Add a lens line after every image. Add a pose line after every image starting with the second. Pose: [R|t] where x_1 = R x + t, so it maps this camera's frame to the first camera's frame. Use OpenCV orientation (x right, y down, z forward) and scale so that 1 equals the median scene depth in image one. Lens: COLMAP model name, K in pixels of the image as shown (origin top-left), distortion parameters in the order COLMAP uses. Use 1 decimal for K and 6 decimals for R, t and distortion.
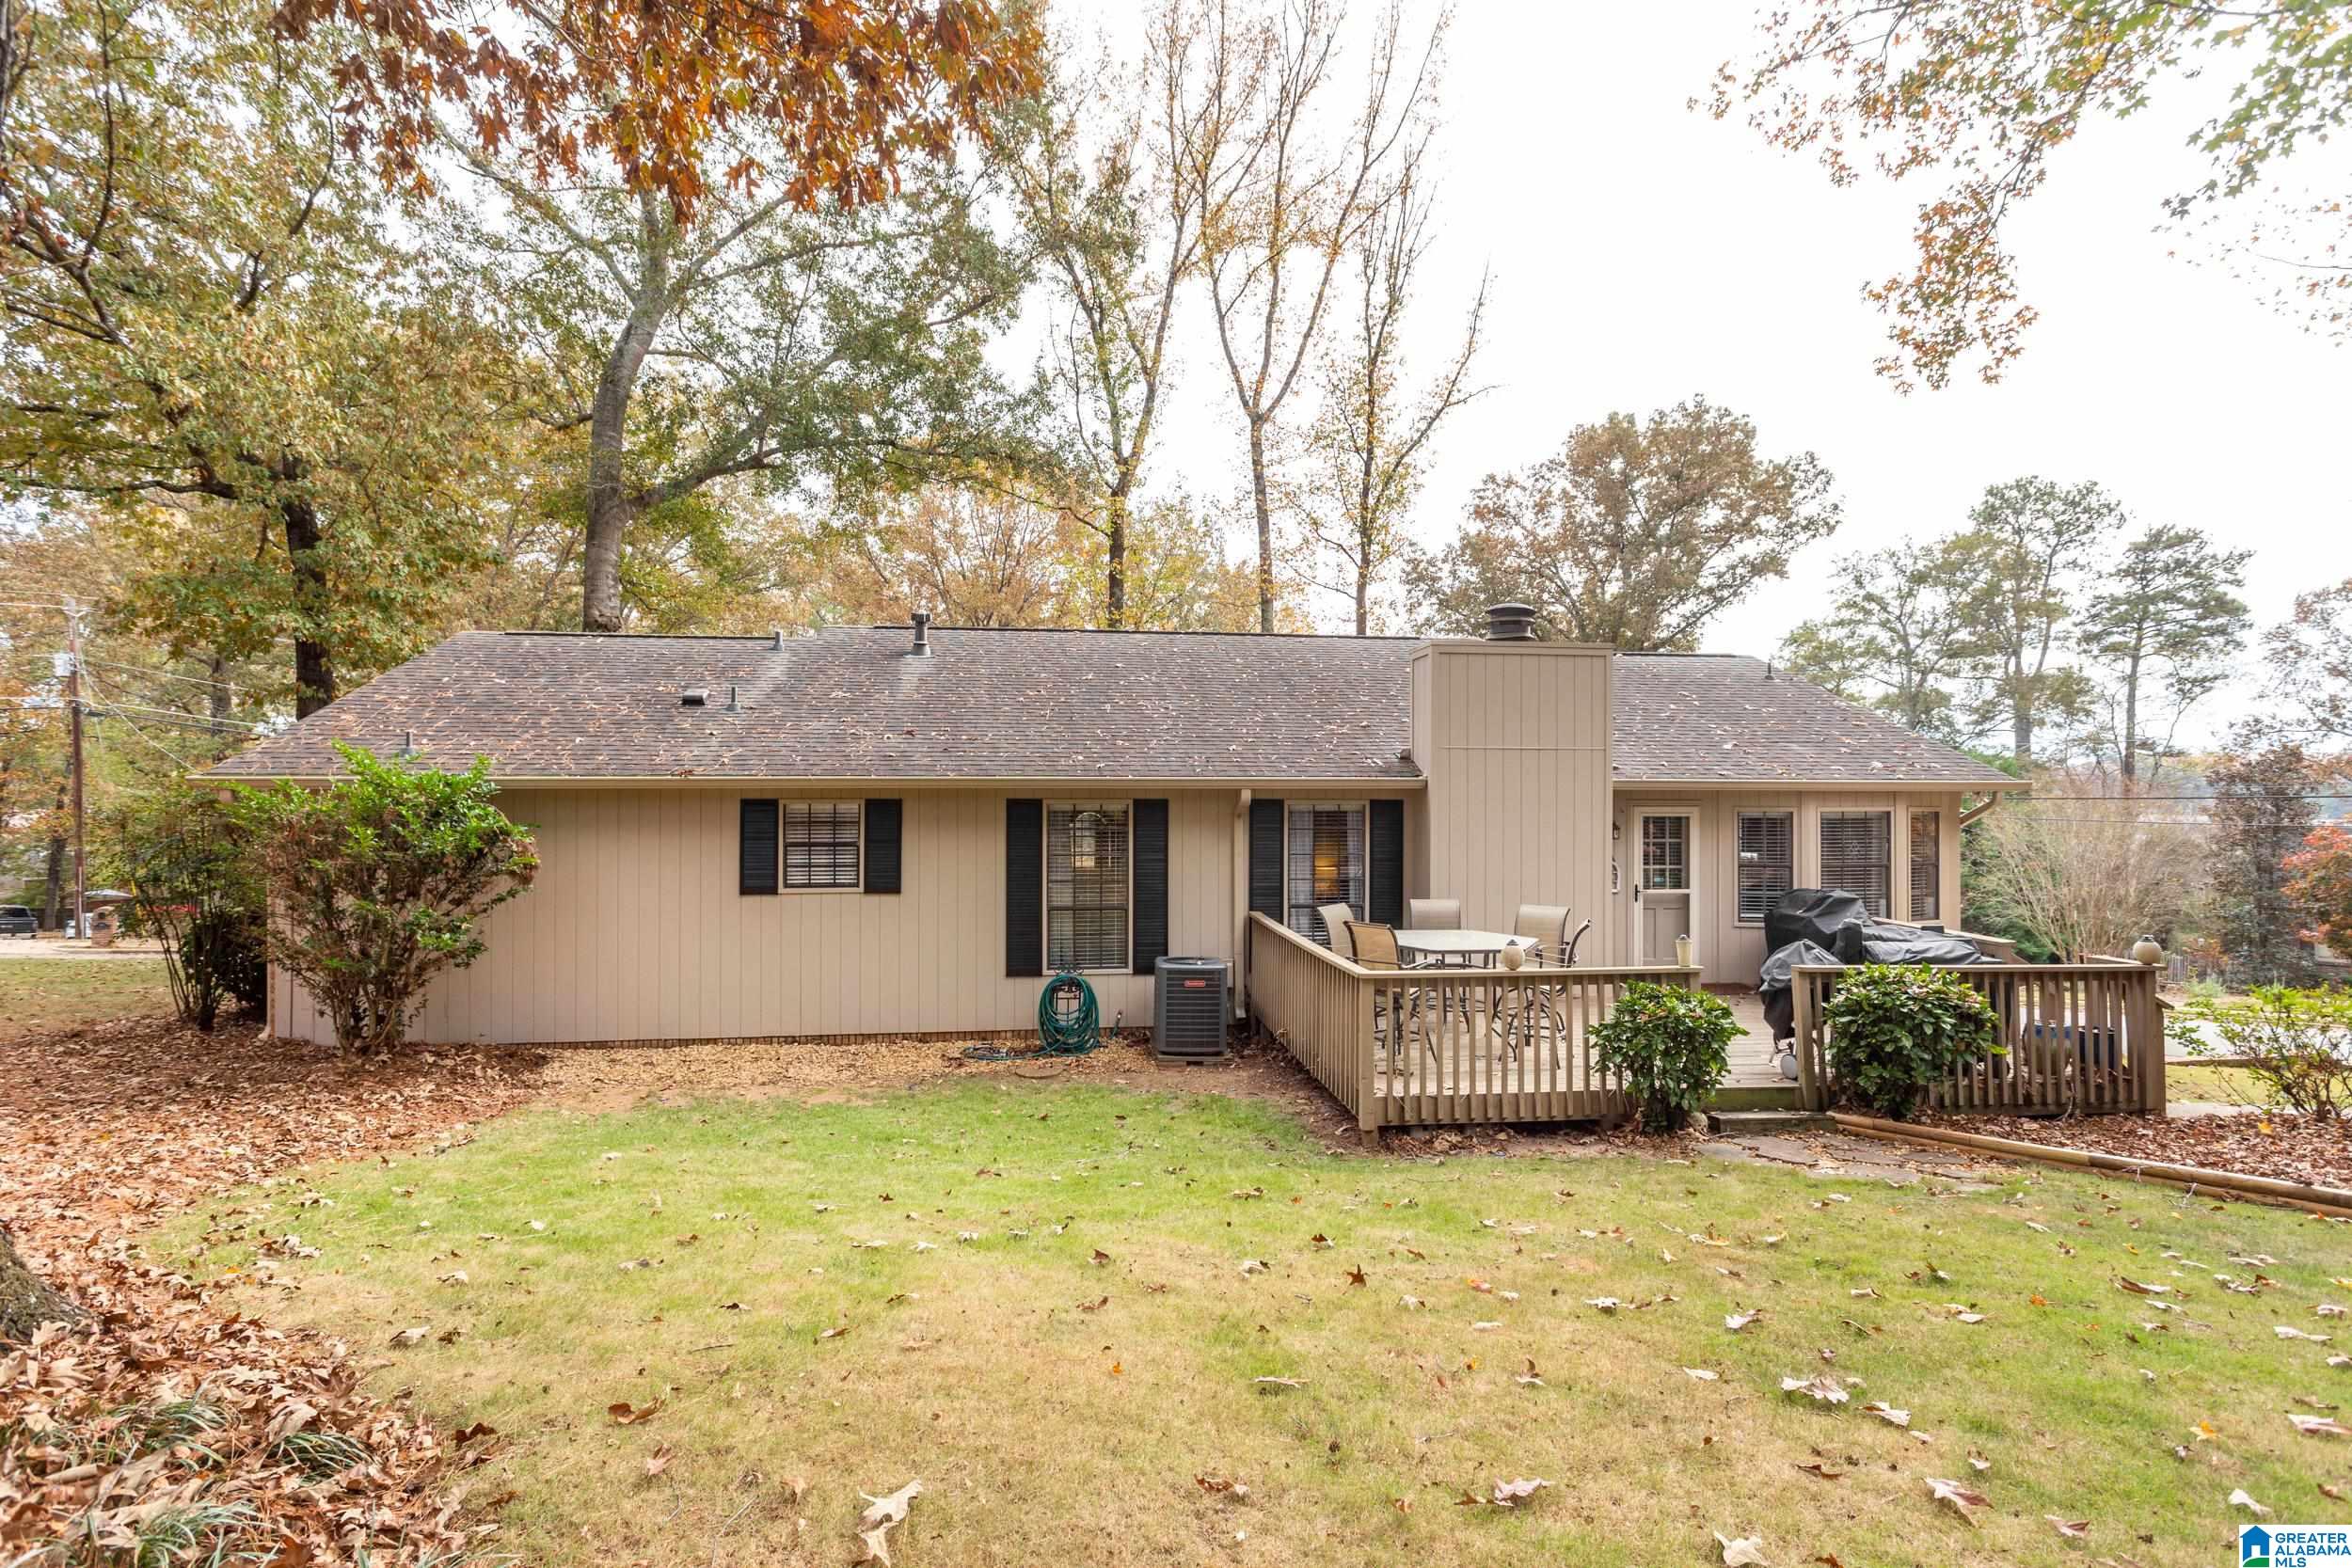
lens RADIAL K [[1135.6, 0, 1171.7], [0, 1135.6, 785.1], [0, 0, 1]] dist [0.005759, 0.000076]
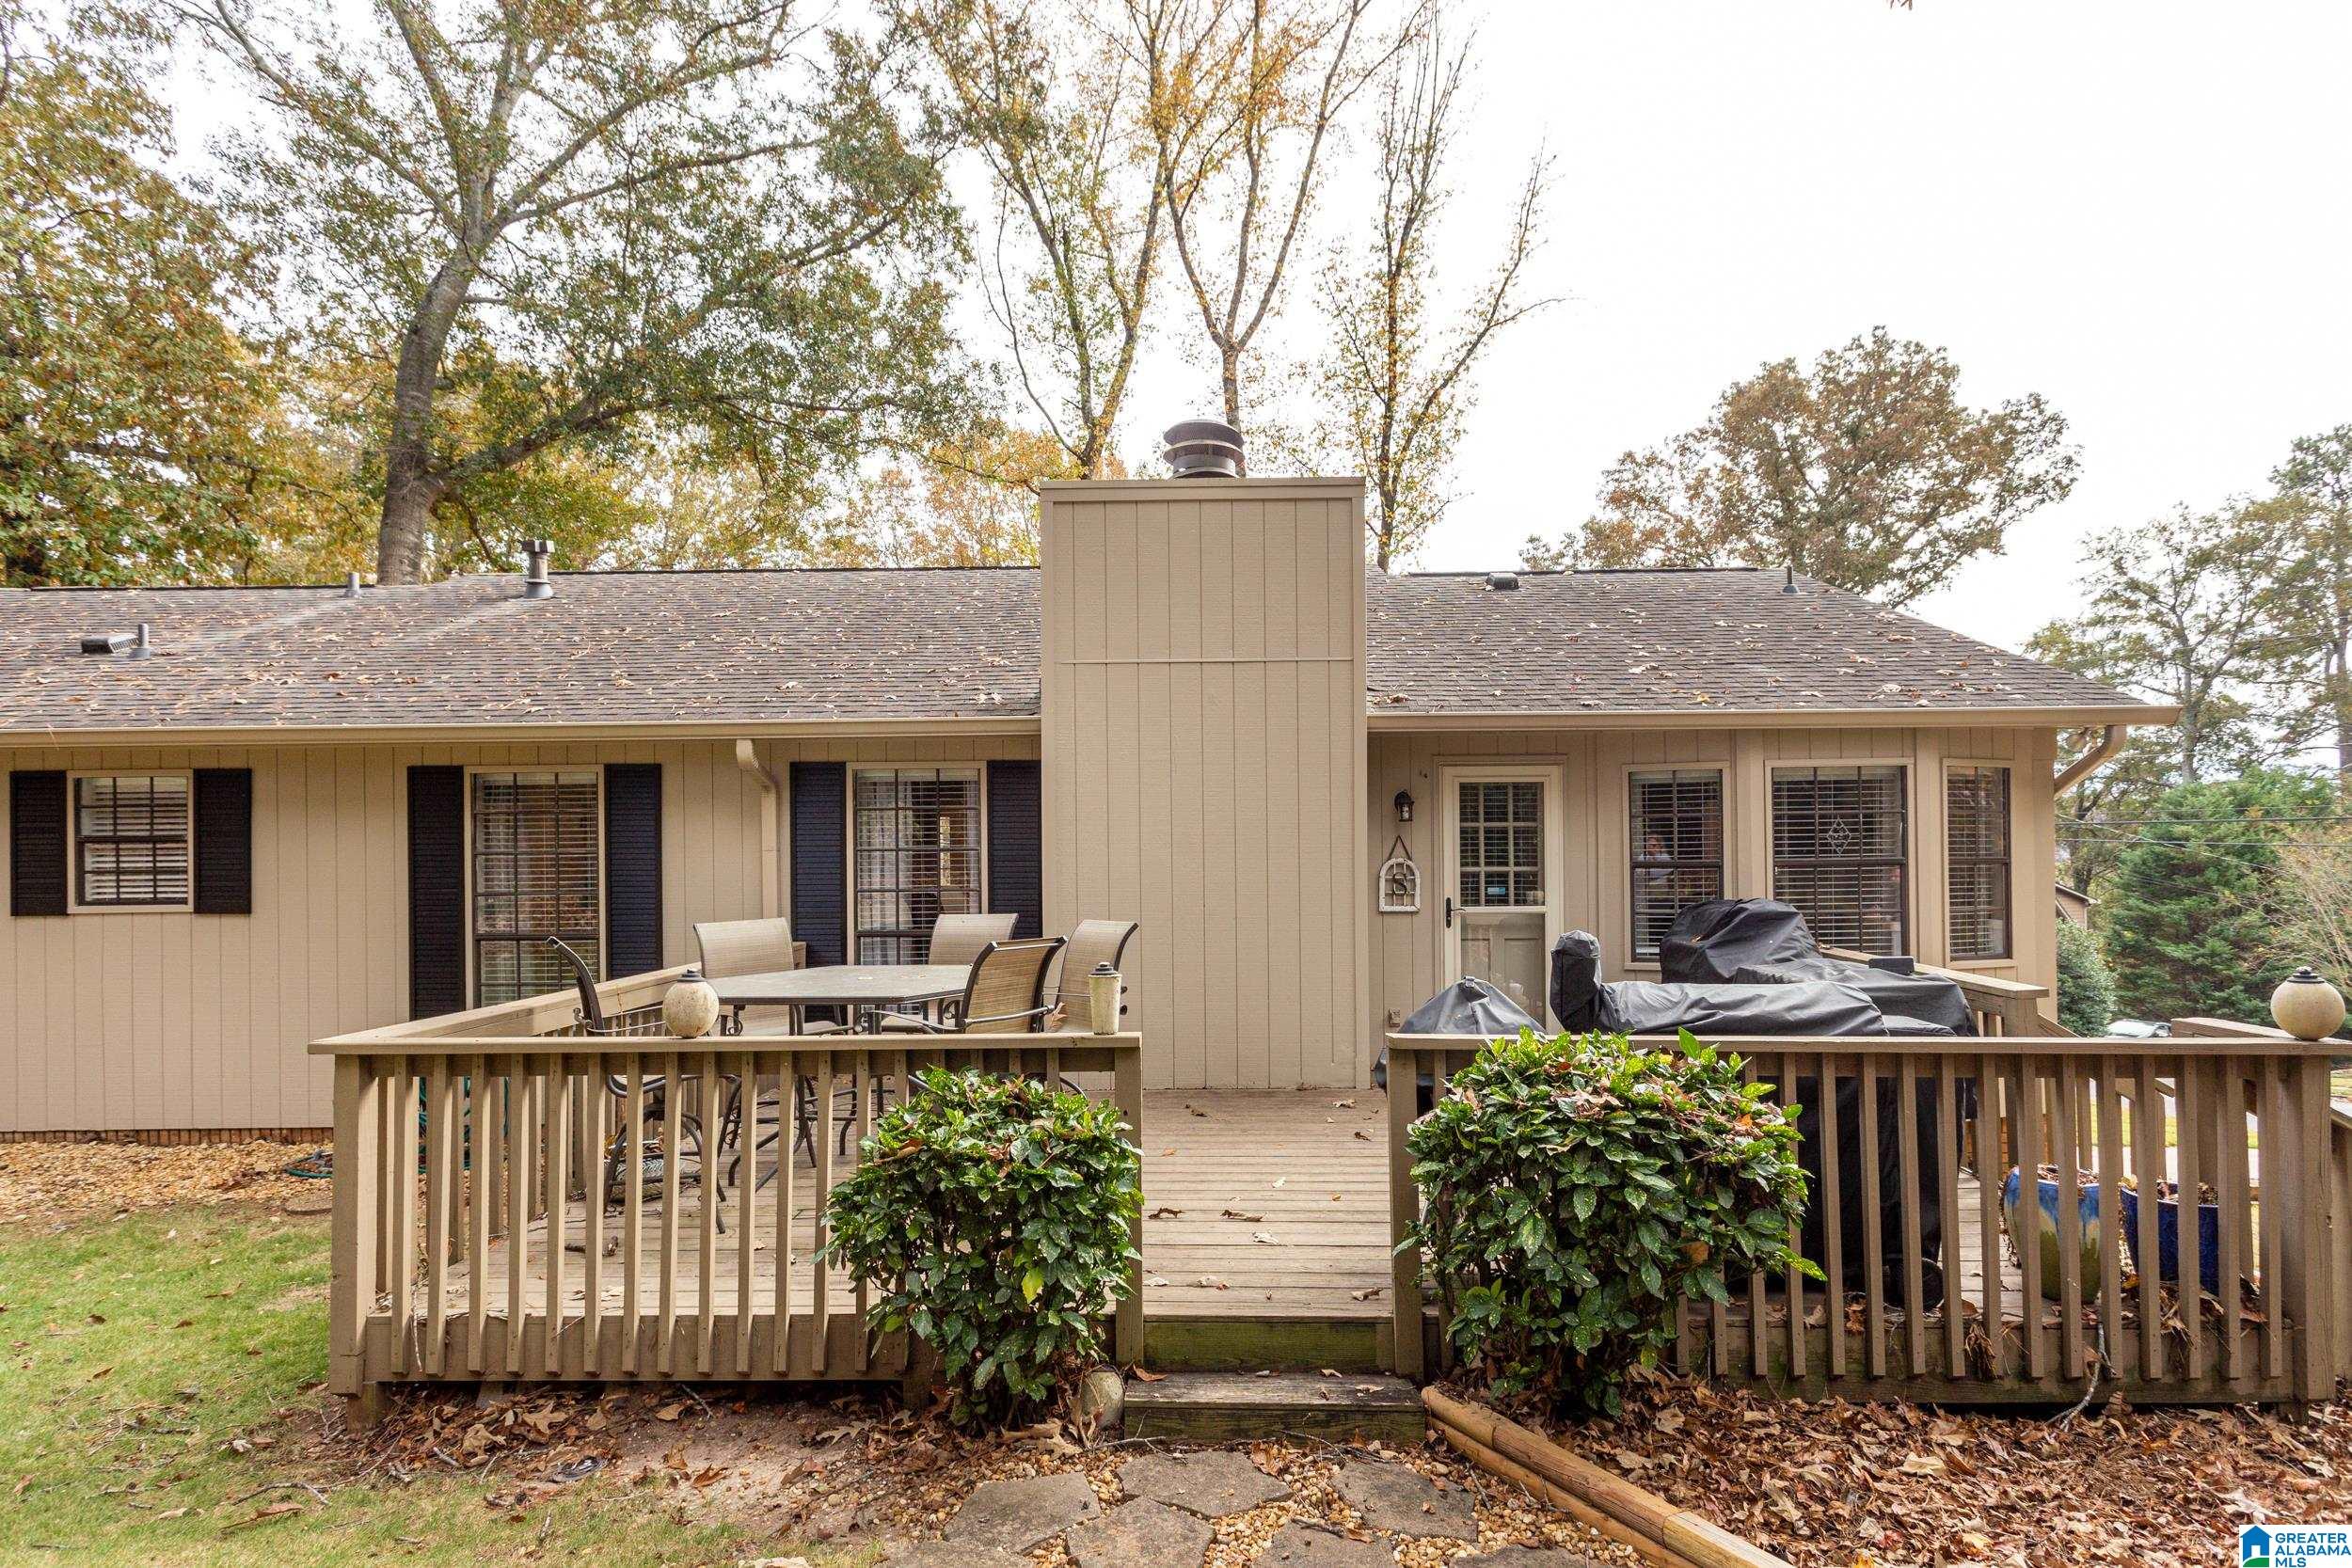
lens RADIAL K [[1195.9, 0, 1196.0], [0, 1195.9, 848.0], [0, 0, 1]] dist [0.005636, -0.001488]
pose [[0.990787, -0.012382, -0.134861, 0.093487], [0.012802, 0.999916, 0.002250, 0.015053], [0.134822, -0.003956, 0.990862, 0.094152]]
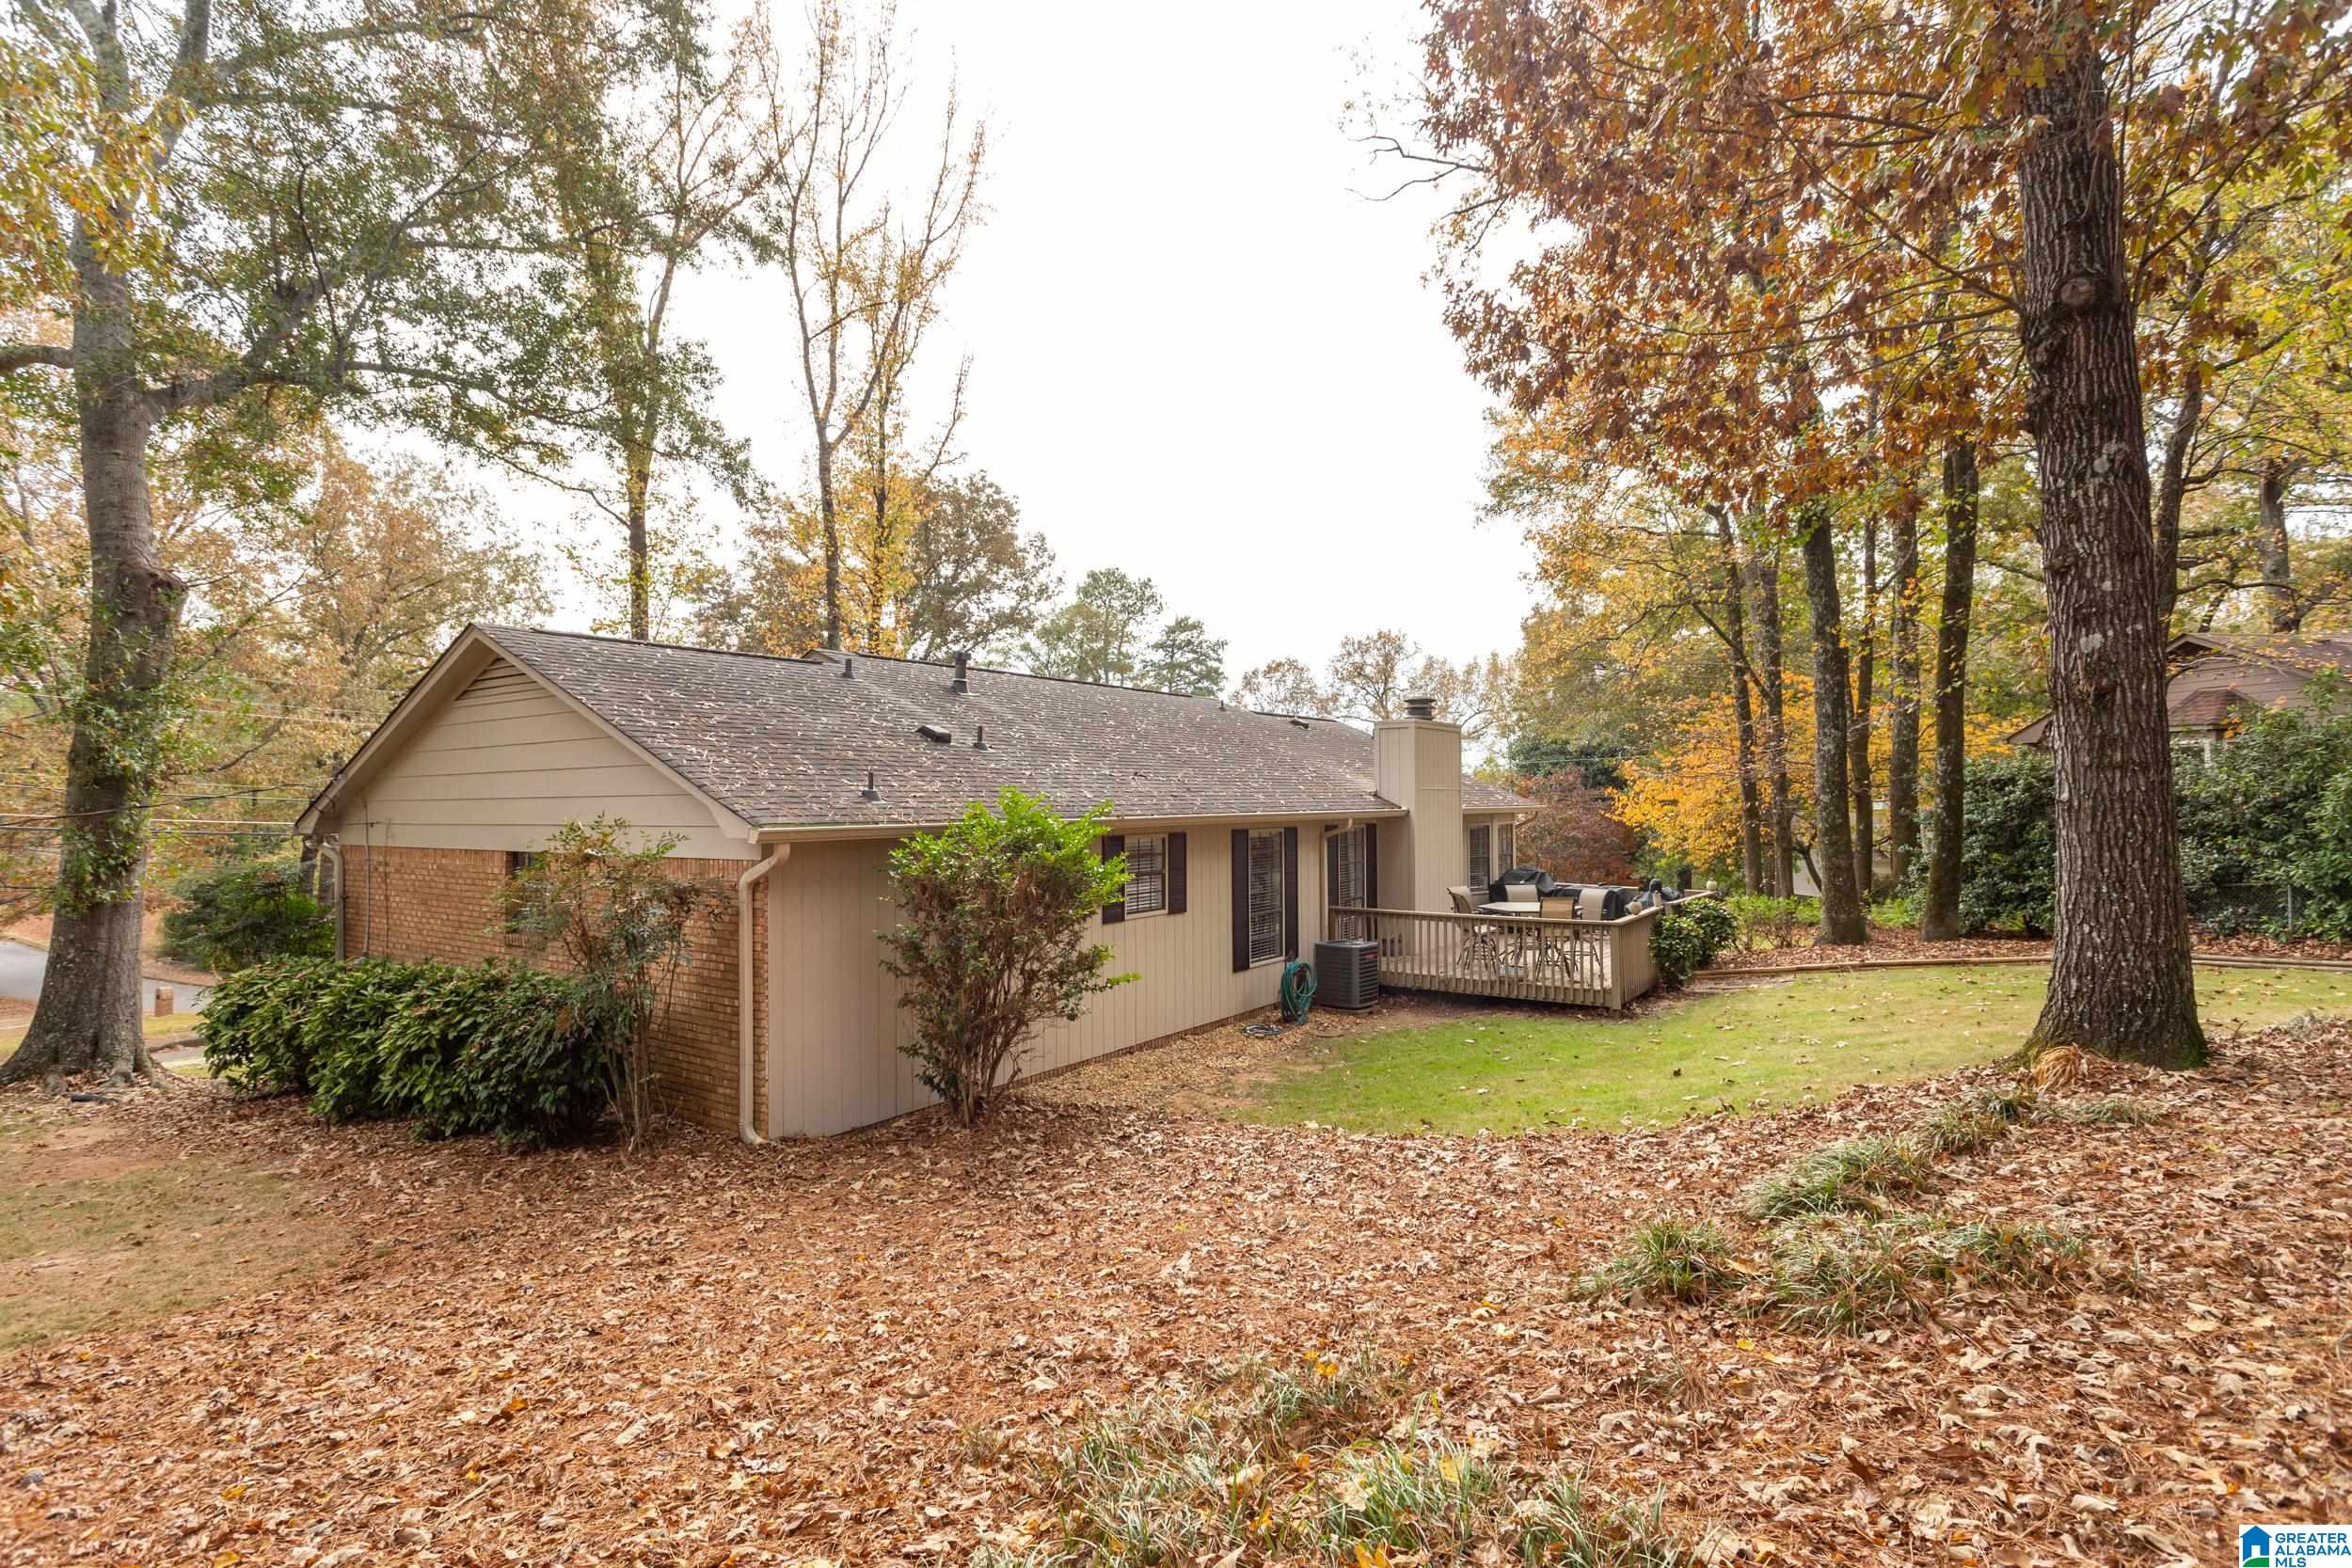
lens RADIAL K [[1135.6, 0, 1178.6], [0, 1135.6, 792.4], [0, 0, 1]] dist [0.005759, 0.000076]
pose [[0.673384, -0.002468, 0.739289, -0.267896], [0.002990, 0.999995, 0.000615, -0.007267], [-0.739287, 0.001796, 0.673388, 0.049207]]
